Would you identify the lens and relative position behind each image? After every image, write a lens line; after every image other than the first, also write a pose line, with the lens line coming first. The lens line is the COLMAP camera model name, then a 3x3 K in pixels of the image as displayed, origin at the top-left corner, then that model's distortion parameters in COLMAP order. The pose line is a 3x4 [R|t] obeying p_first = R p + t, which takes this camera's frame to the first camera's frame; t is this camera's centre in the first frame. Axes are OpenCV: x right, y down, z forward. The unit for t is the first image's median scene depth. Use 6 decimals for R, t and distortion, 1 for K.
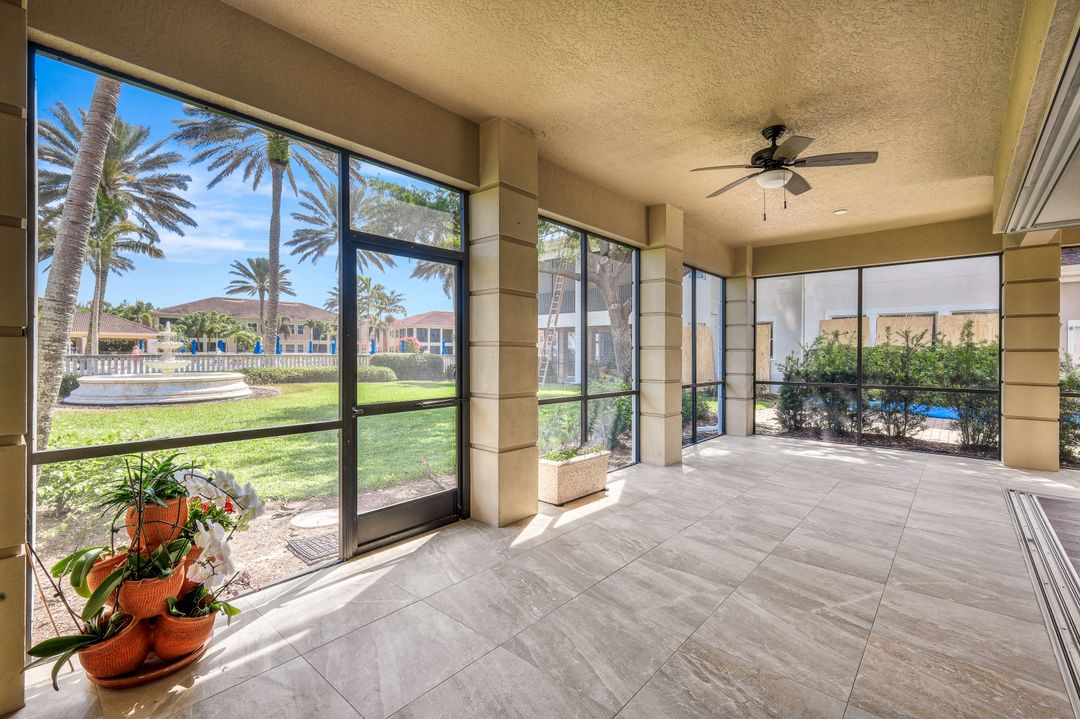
lens RADIAL K [[475.5, 0, 538.4], [0, 475.5, 356.4], [0, 0, 1]] dist [0.004554, 0.000595]
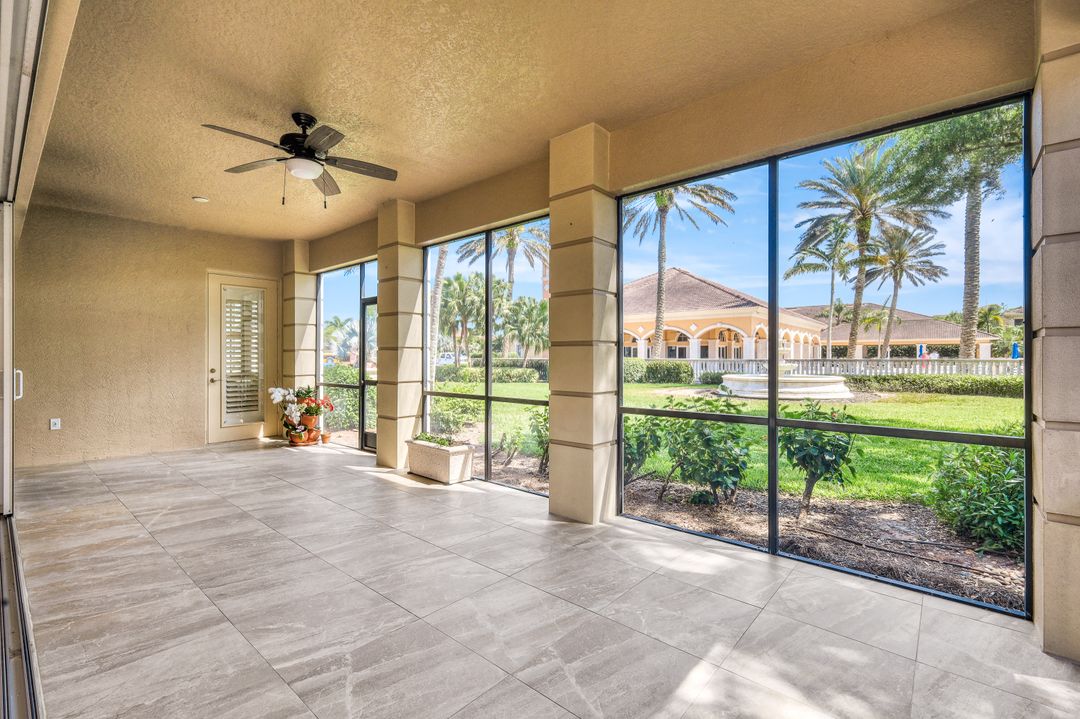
lens RADIAL K [[475.5, 0, 537.8], [0, 475.5, 354.3], [0, 0, 1]] dist [0.004554, 0.000595]
pose [[0.011076, -0.007776, -0.999908, 1.042713], [-0.007910, 0.999938, -0.007864, 0.002351], [0.999907, 0.007996, 0.011014, 1.044215]]
